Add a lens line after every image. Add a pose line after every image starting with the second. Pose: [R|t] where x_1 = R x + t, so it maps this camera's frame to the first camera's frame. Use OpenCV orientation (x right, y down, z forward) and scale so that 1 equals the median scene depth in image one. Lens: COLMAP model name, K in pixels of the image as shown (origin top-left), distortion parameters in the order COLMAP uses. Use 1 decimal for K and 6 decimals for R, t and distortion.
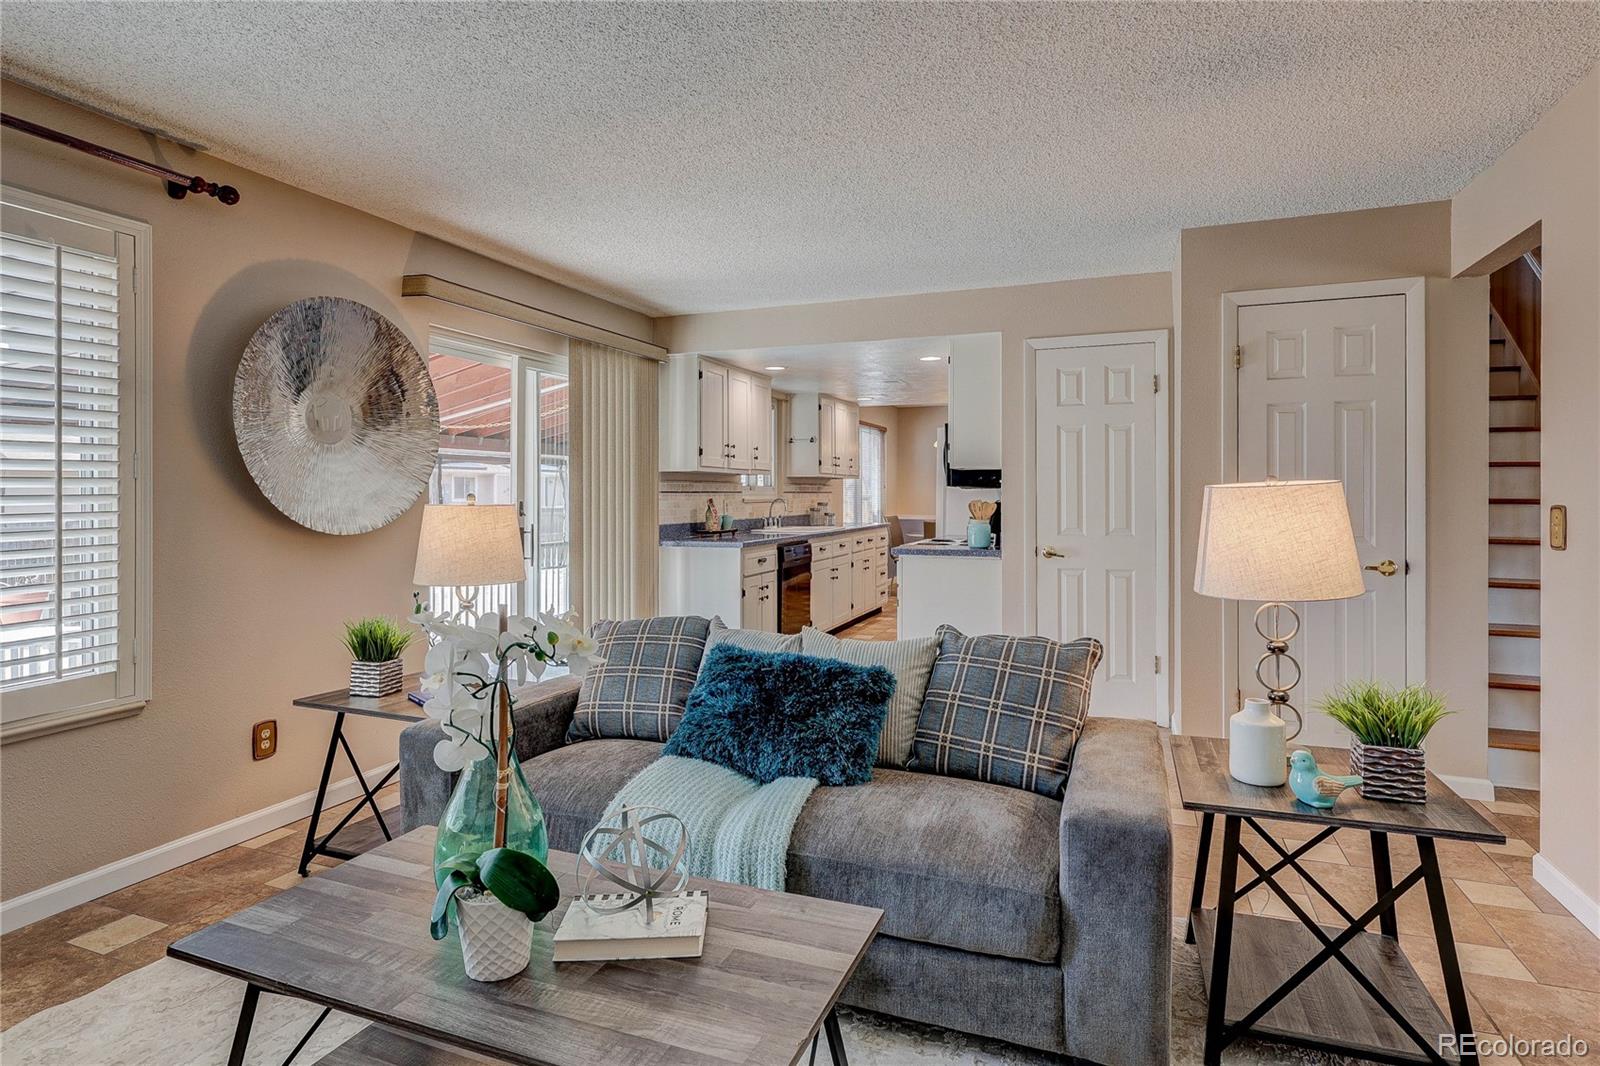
lens RADIAL K [[832.5, 0, 783.0], [0, 832.5, 499.2], [0, 0, 1]] dist [-0.003622, 0.001416]
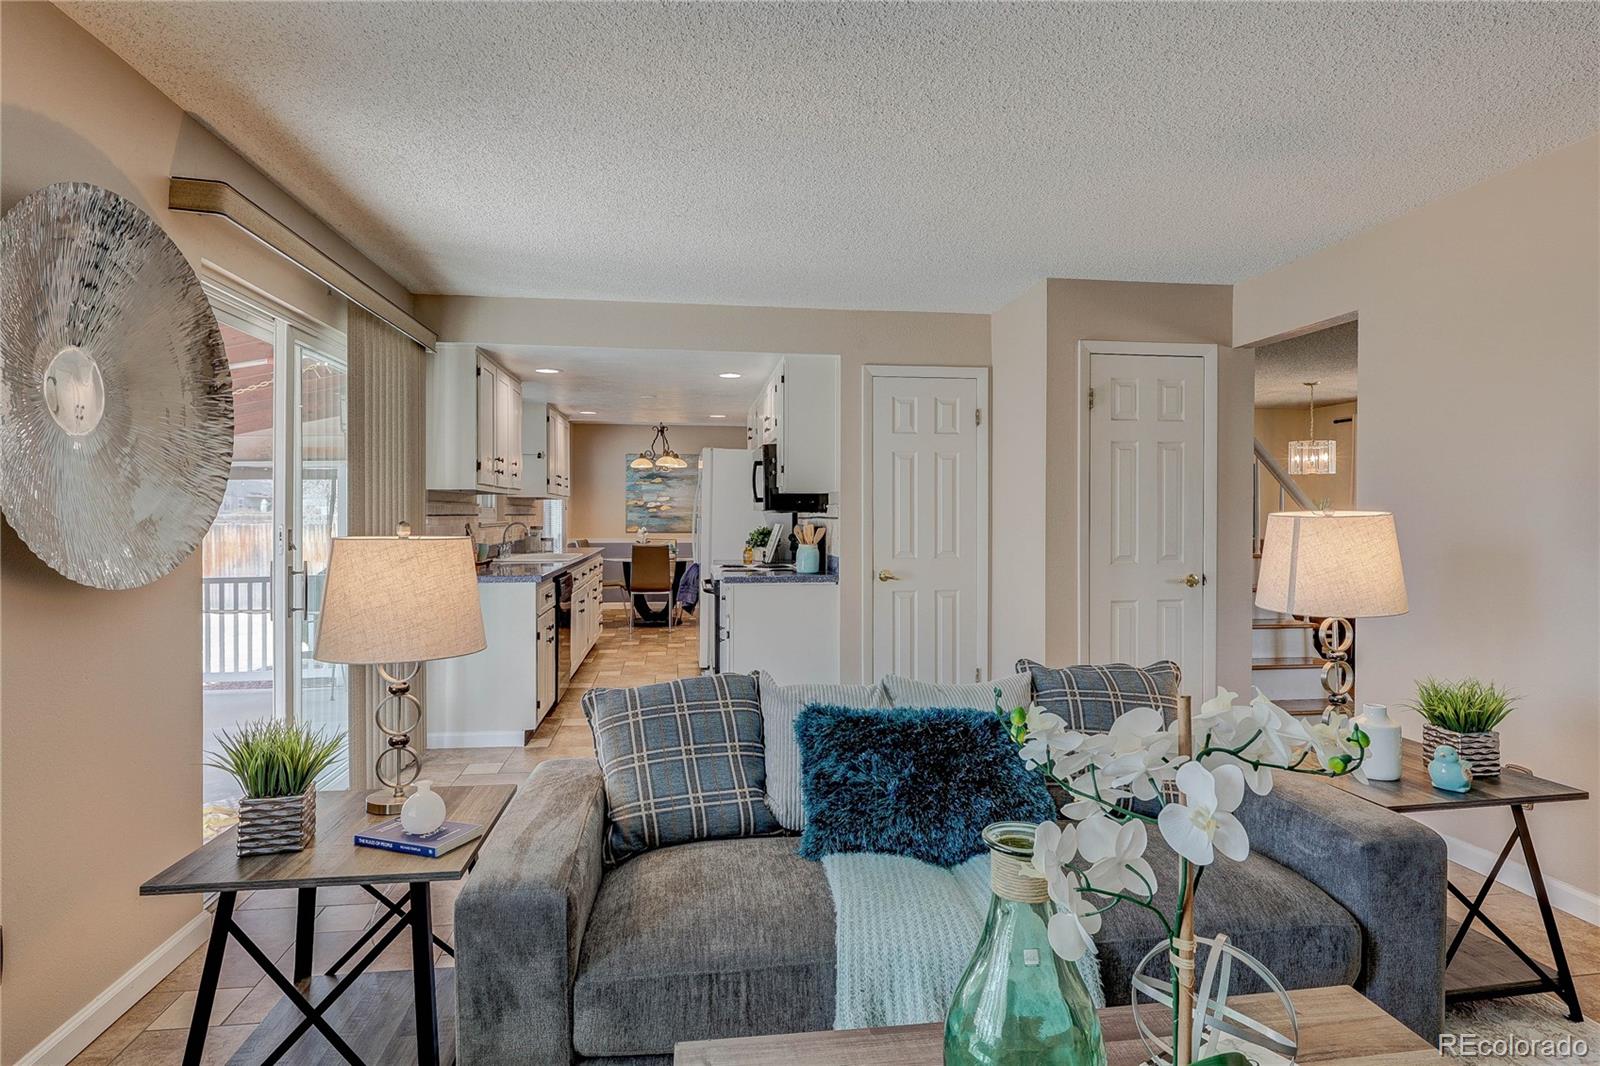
lens RADIAL K [[832.5, 0, 799.8], [0, 832.5, 523.4], [0, 0, 1]] dist [-0.003622, 0.001416]
pose [[0.870276, -0.002860, 0.492555, -0.341394], [0.000837, 0.999990, 0.004327, -0.006088], [-0.492563, -0.003354, 0.870270, 0.204140]]
